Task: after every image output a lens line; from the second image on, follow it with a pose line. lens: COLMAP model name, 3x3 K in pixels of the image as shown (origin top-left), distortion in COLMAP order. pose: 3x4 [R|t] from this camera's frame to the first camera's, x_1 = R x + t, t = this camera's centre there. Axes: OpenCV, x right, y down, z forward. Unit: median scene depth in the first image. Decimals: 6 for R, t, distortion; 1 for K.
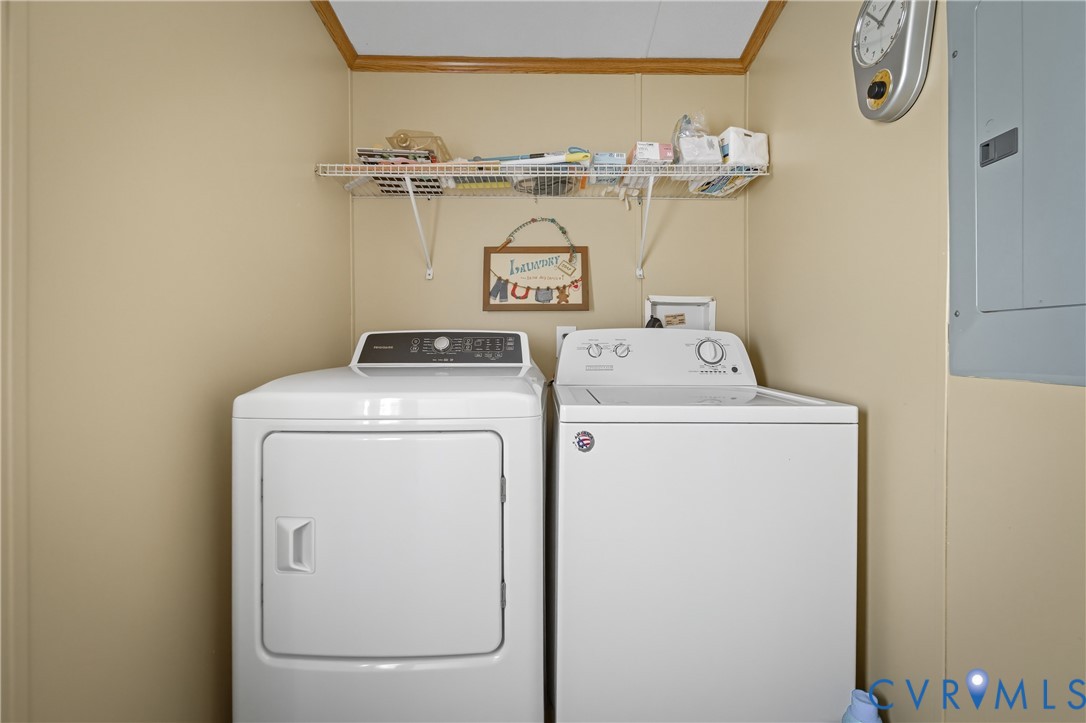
lens RADIAL K [[514.7, 0, 547.1], [0, 514.7, 331.4], [0, 0, 1]] dist [0.003620, -0.008939]
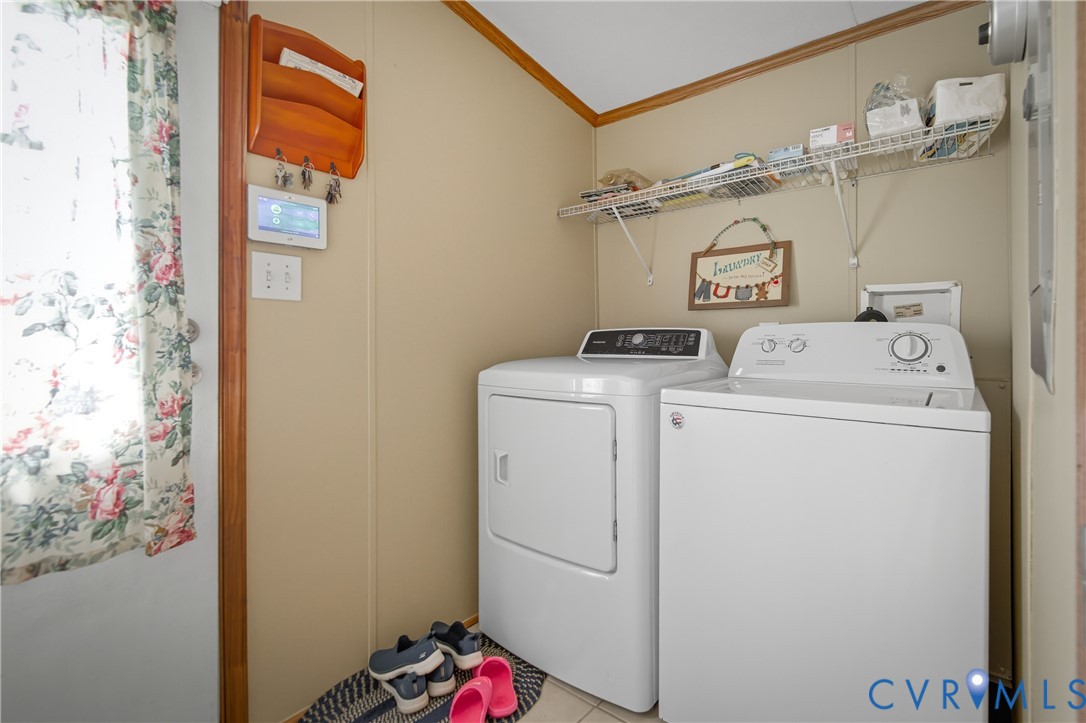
lens RADIAL K [[514.7, 0, 547.1], [0, 514.7, 331.4], [0, 0, 1]] dist [0.003620, -0.008939]
pose [[0.751219, -0.014259, -0.659899, 0.391125], [0.015275, 0.999874, -0.004216, 0.006202], [0.659876, -0.006913, 0.751343, -0.052407]]
